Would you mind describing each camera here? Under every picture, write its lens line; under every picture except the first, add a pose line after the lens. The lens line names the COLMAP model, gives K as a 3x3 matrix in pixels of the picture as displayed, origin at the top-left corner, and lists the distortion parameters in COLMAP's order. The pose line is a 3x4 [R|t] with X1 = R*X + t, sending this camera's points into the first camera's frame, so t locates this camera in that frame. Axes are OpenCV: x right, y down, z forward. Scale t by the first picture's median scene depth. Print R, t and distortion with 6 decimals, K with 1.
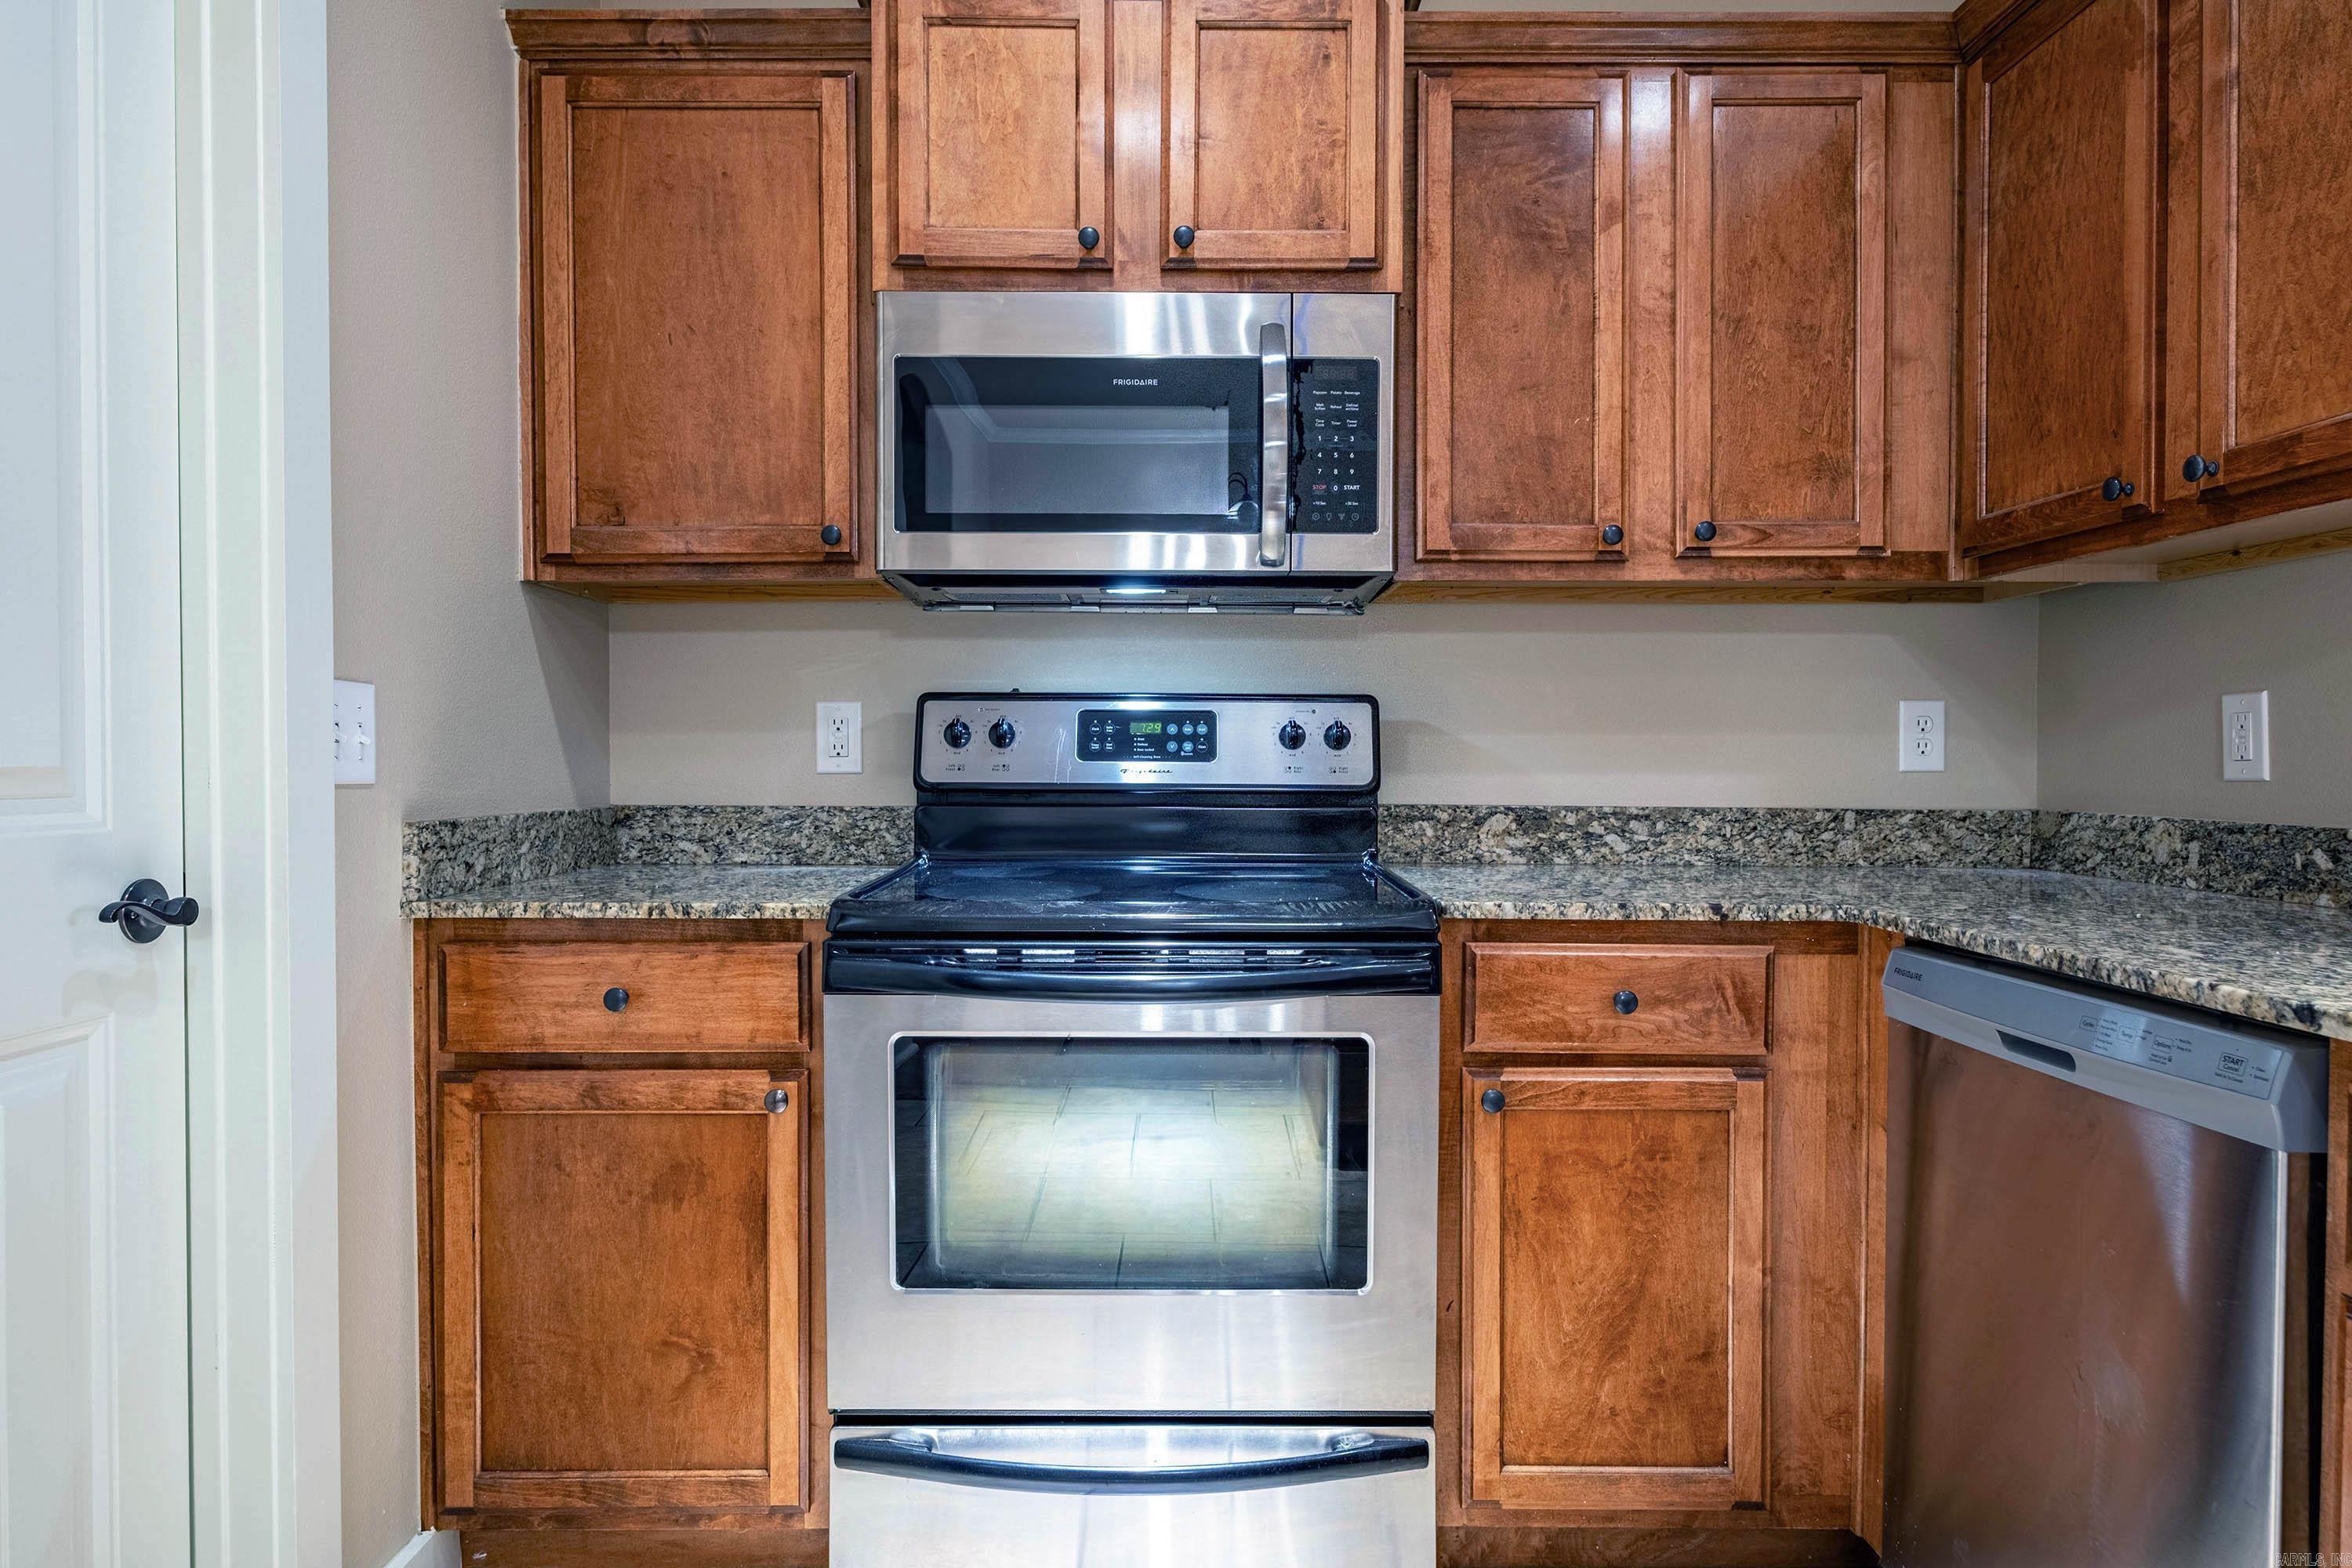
lens RADIAL K [[1400.8, 0, 1179.1], [0, 1400.8, 773.2], [0, 0, 1]] dist [0.005568, -0.000679]
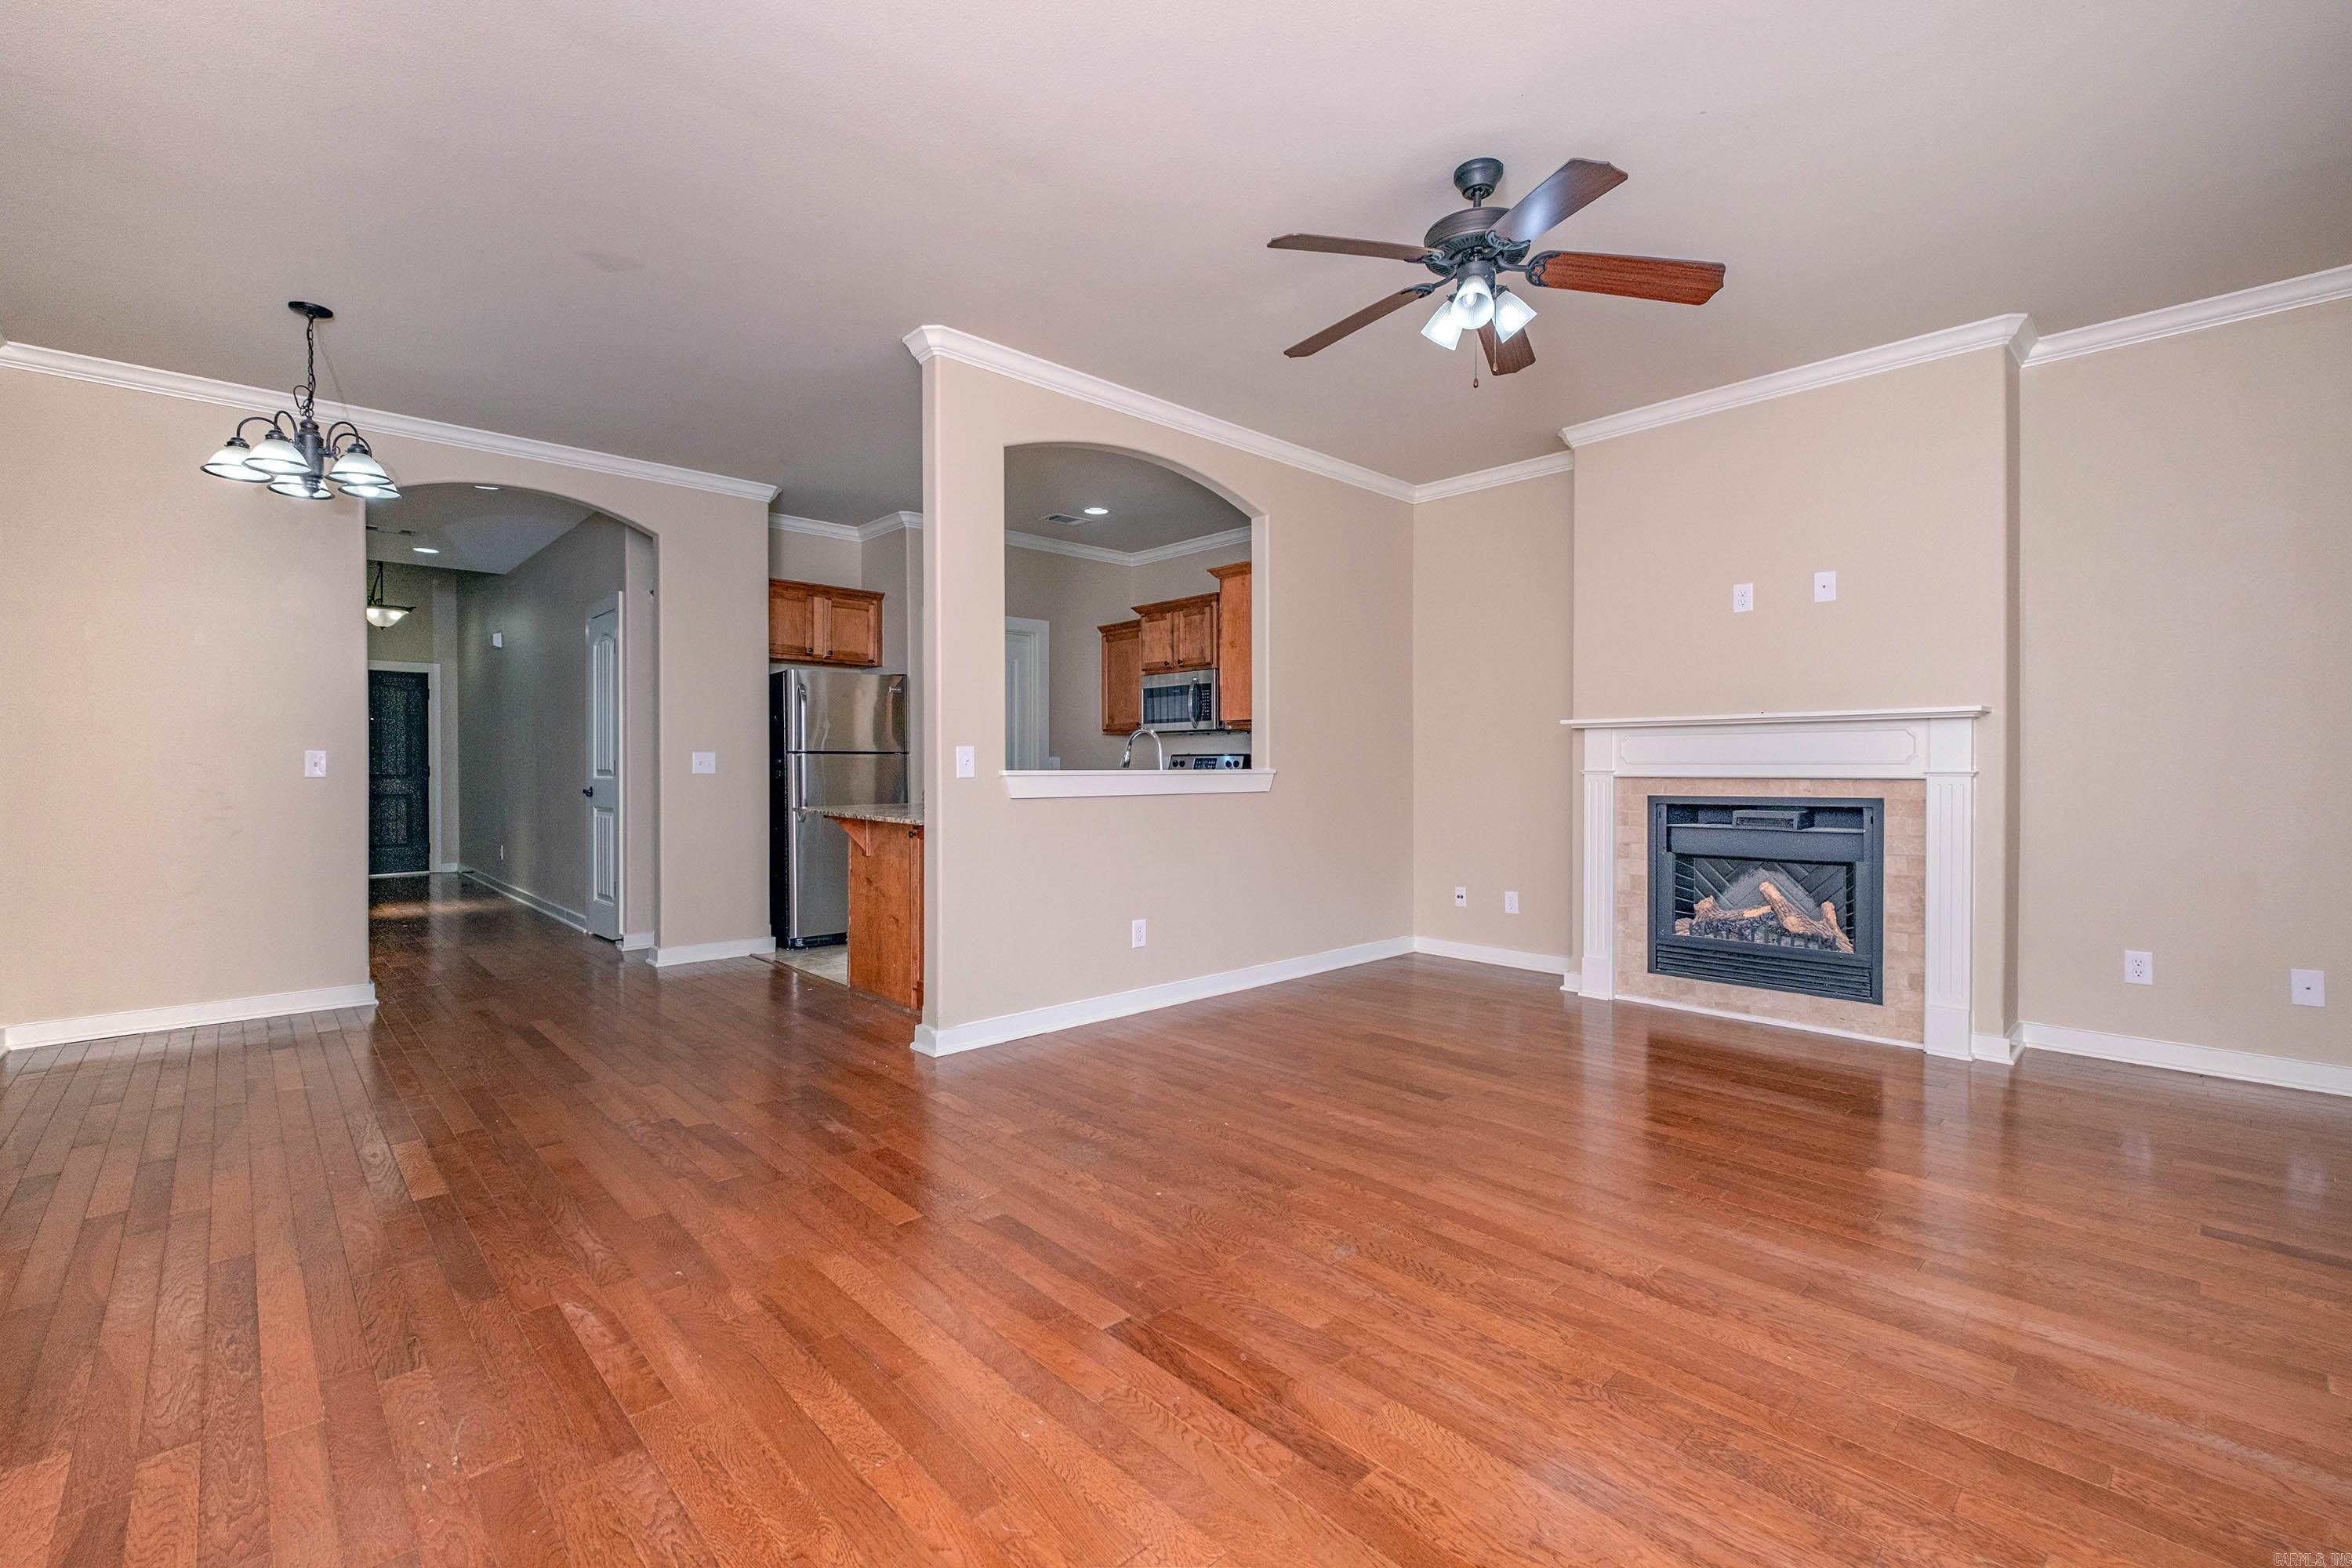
lens RADIAL K [[1016.0, 0, 1173.1], [0, 1016.0, 771.2], [0, 0, 1]] dist [-0.002530, -0.000410]
pose [[0.675474, 0.001603, -0.737382, 2.523670], [-0.009234, 0.999938, -0.006284, 0.017656], [0.737326, 0.011053, 0.675446, -1.348825]]
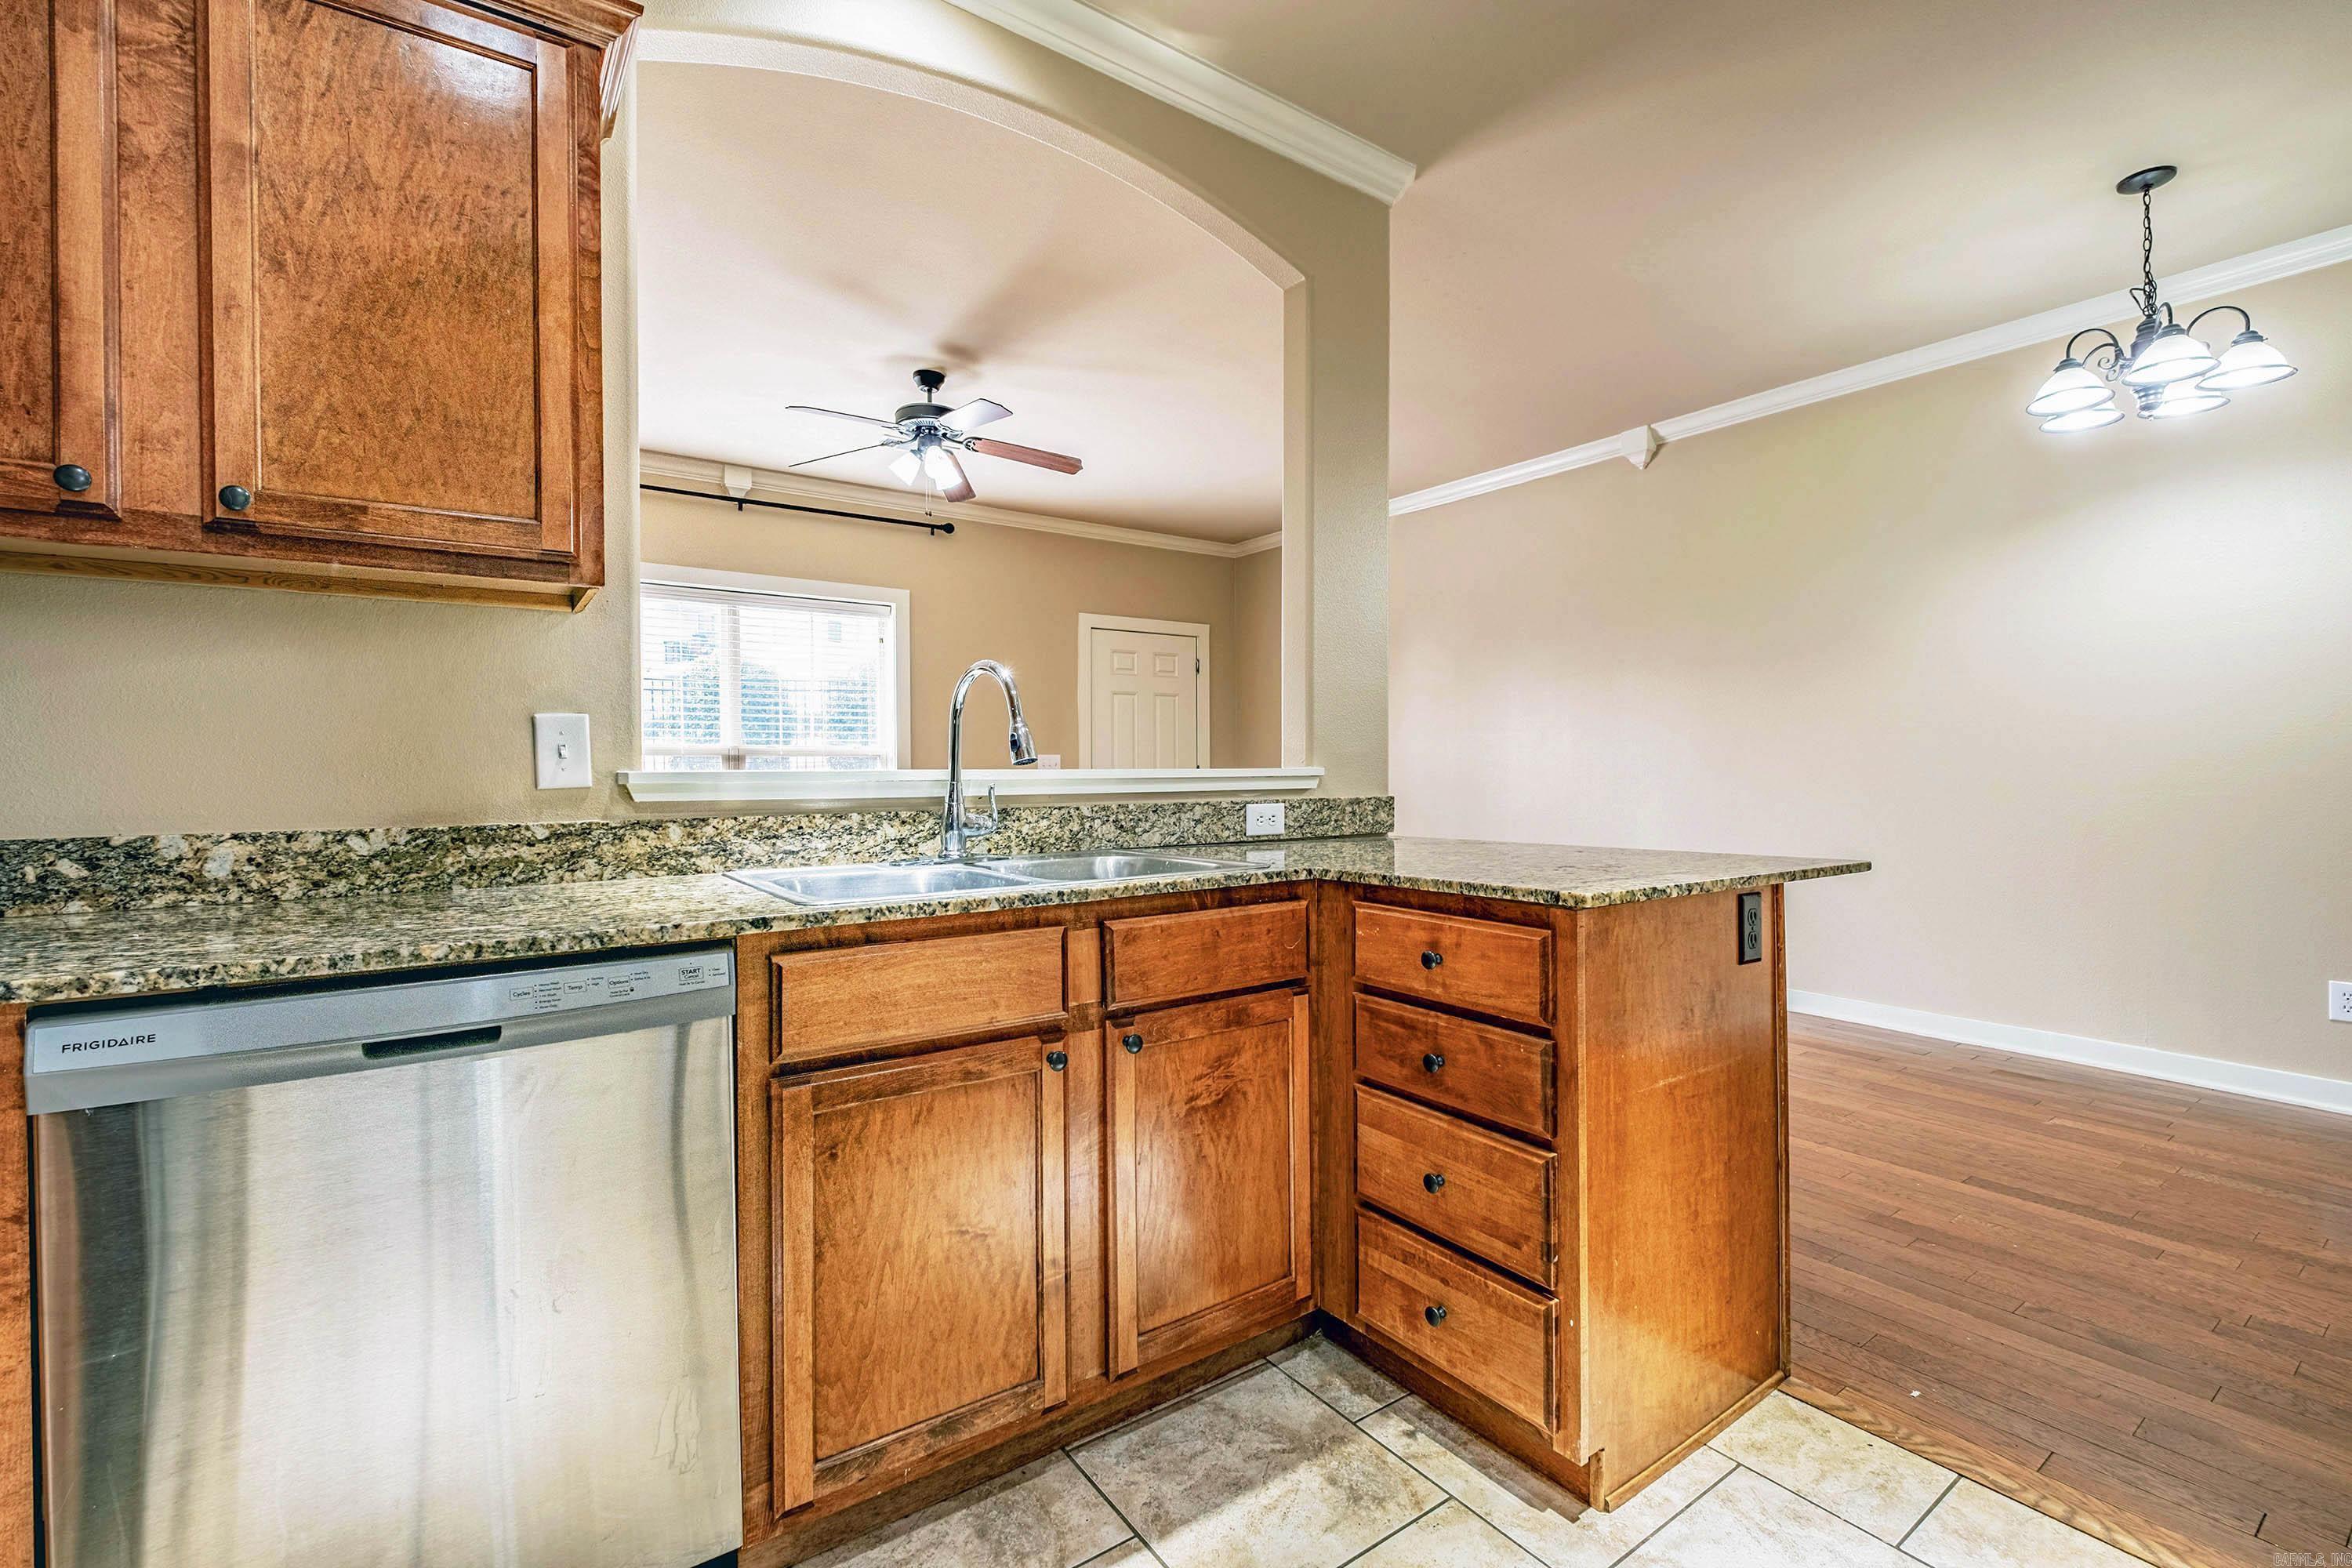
lens RADIAL K [[1016.0, 0, 1171.5], [0, 1016.0, 769.1], [0, 0, 1]] dist [-0.002530, -0.000410]
pose [[-0.570175, -0.003017, 0.821518, -0.242847], [0.013991, 0.999813, 0.013383, -0.010145], [-0.821404, 0.019125, -0.570026, 0.678503]]
